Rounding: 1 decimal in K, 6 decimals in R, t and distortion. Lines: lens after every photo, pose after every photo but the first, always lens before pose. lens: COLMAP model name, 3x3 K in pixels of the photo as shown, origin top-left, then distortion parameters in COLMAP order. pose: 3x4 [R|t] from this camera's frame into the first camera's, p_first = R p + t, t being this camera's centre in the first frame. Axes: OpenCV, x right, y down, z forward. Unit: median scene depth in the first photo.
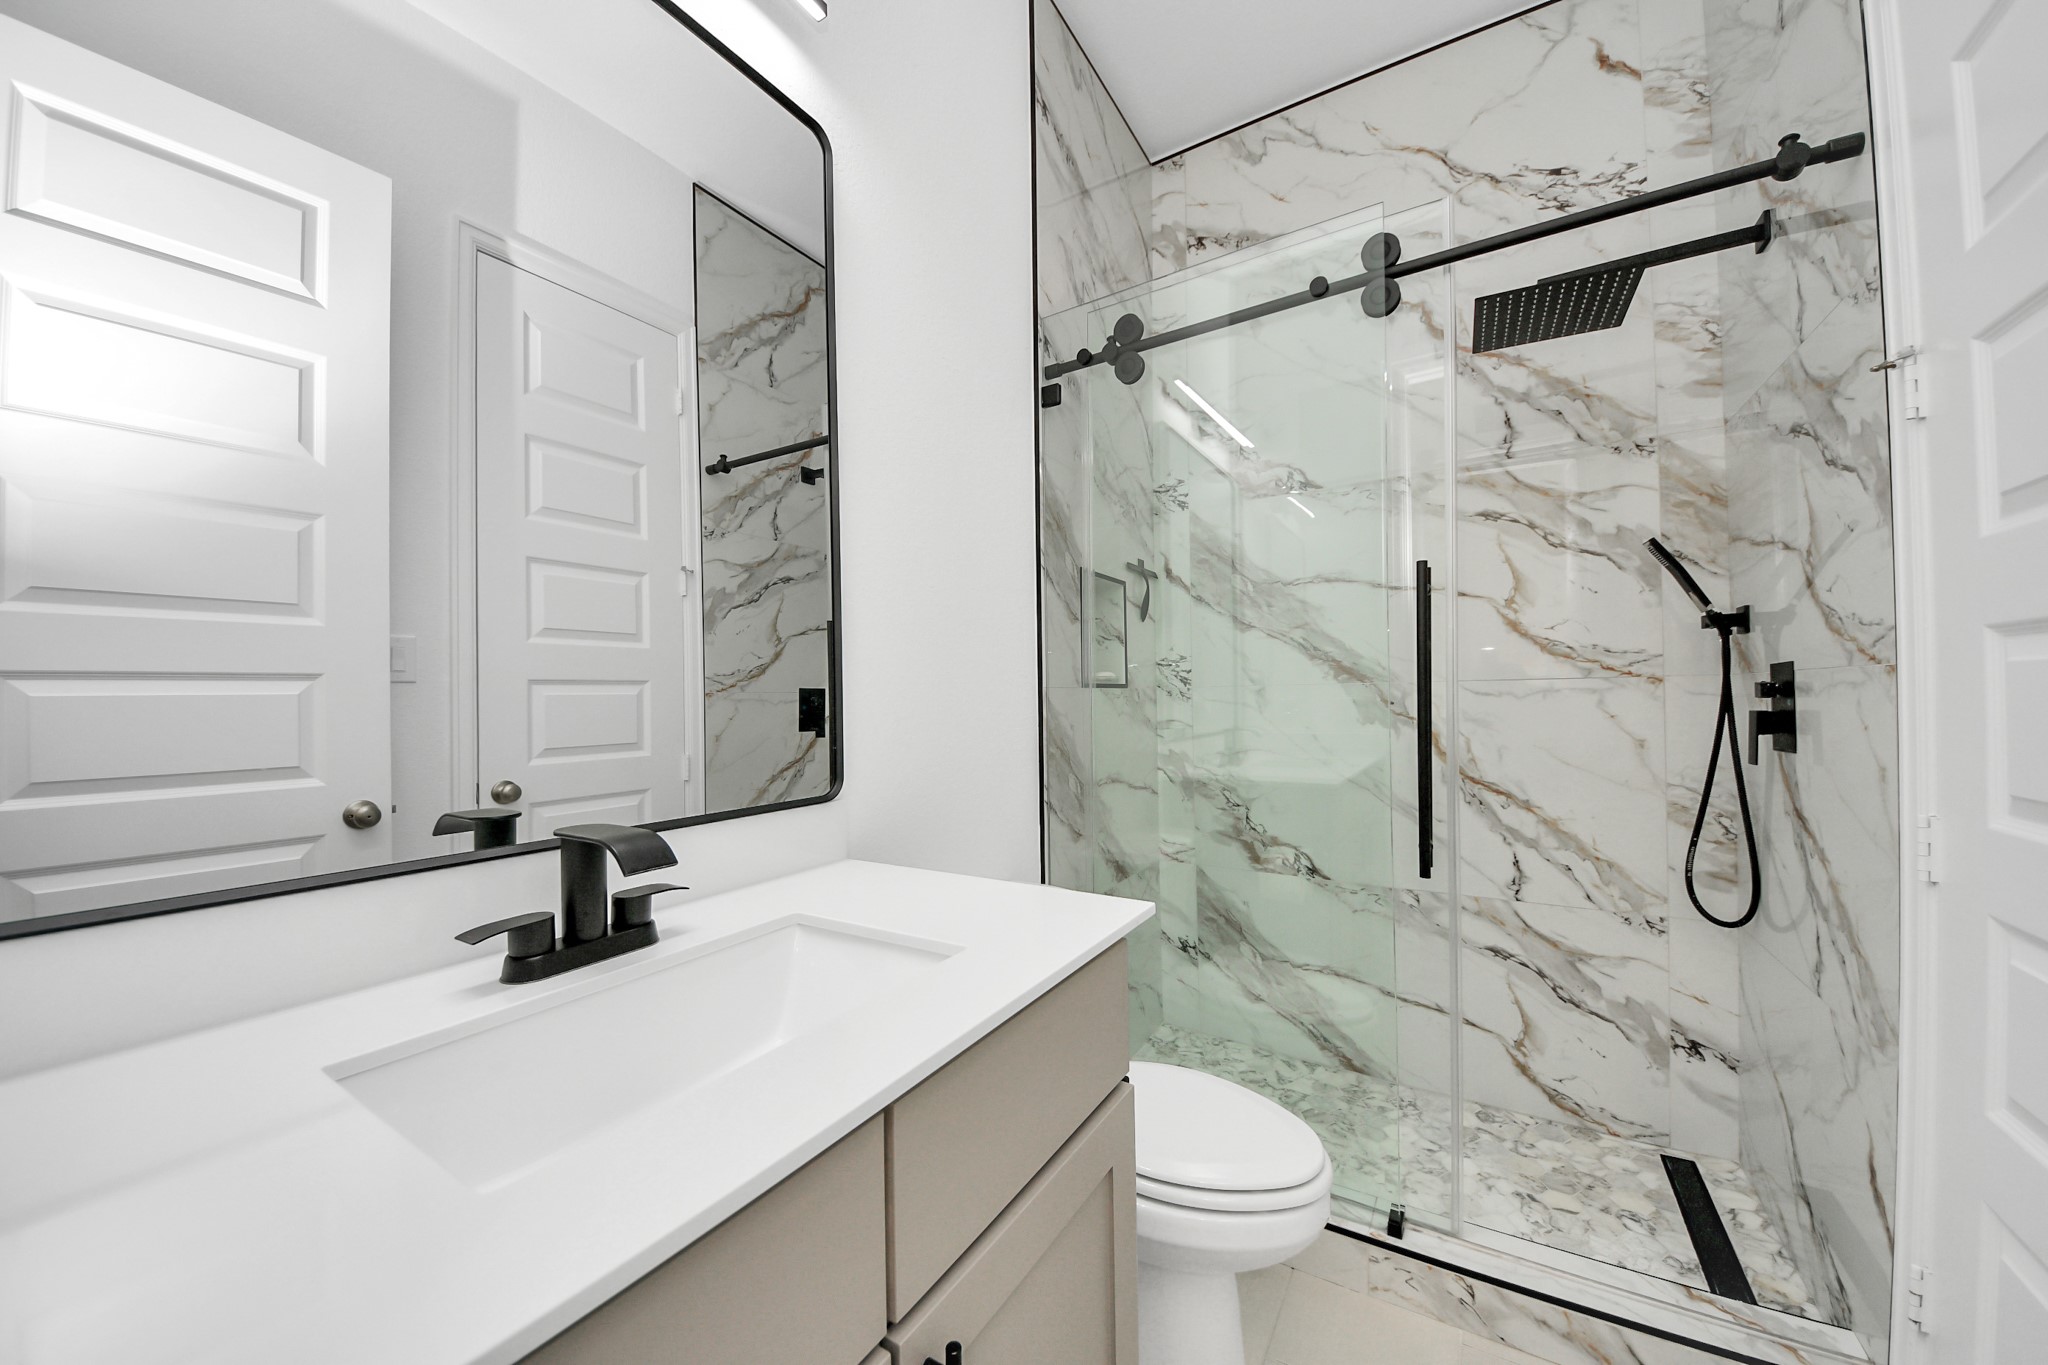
lens RADIAL K [[752.6, 0, 1012.8], [0, 752.6, 685.8], [0, 0, 1]] dist [-0.010314, -0.003727]
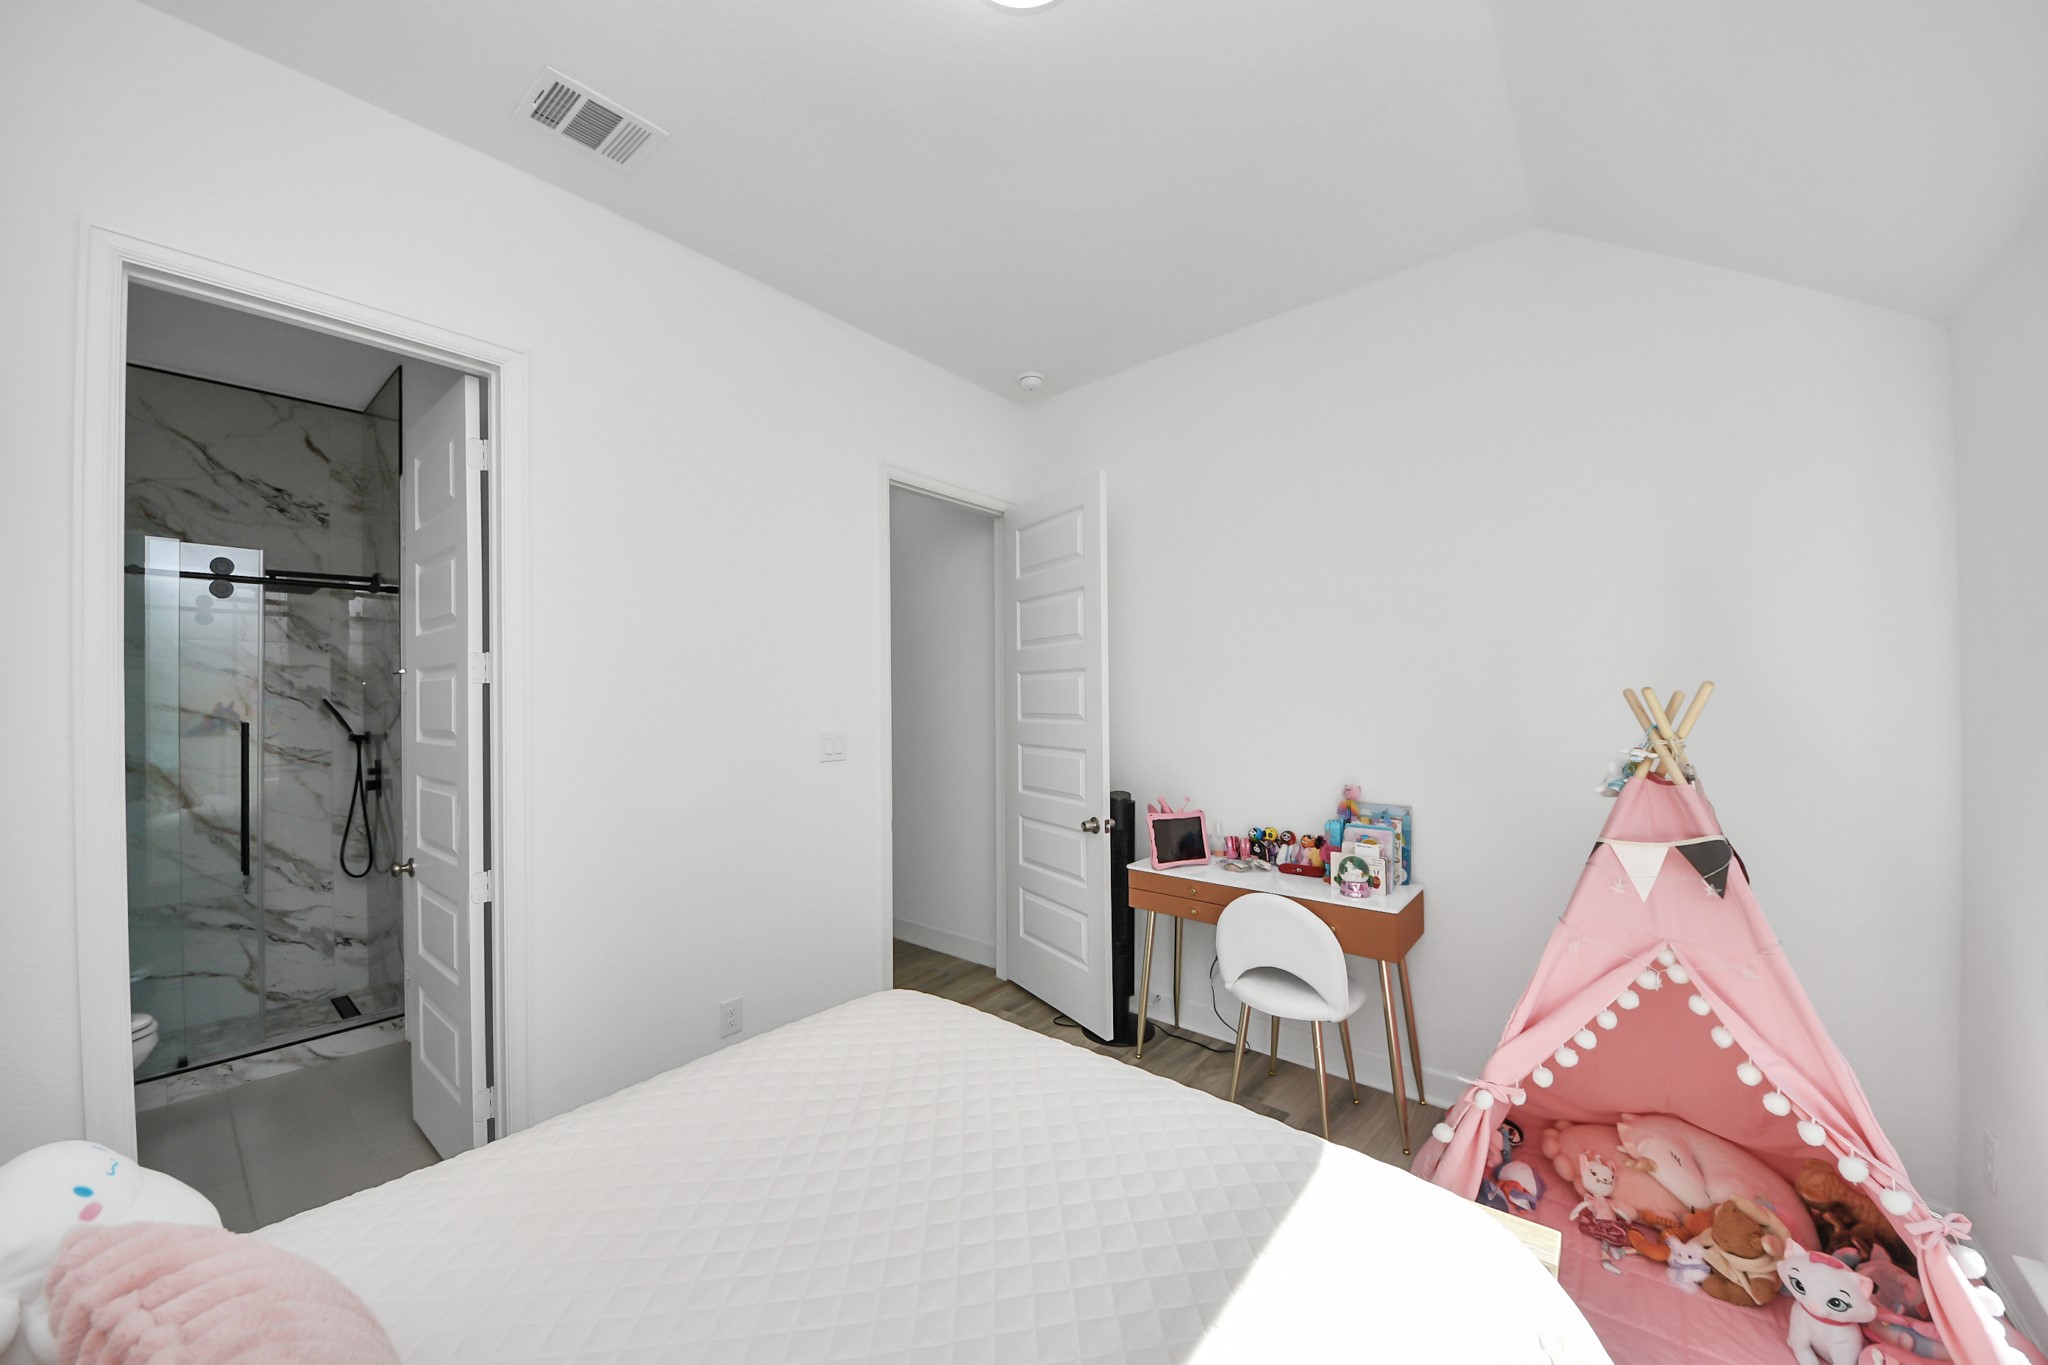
lens RADIAL K [[752.6, 0, 1023.2], [0, 752.6, 691.9], [0, 0, 1]] dist [-0.010314, -0.003727]
pose [[0.145292, 0.013217, 0.989301, -0.869097], [-0.002297, 0.999913, -0.013021, -0.185386], [-0.989386, -0.000380, 0.145309, -1.173571]]
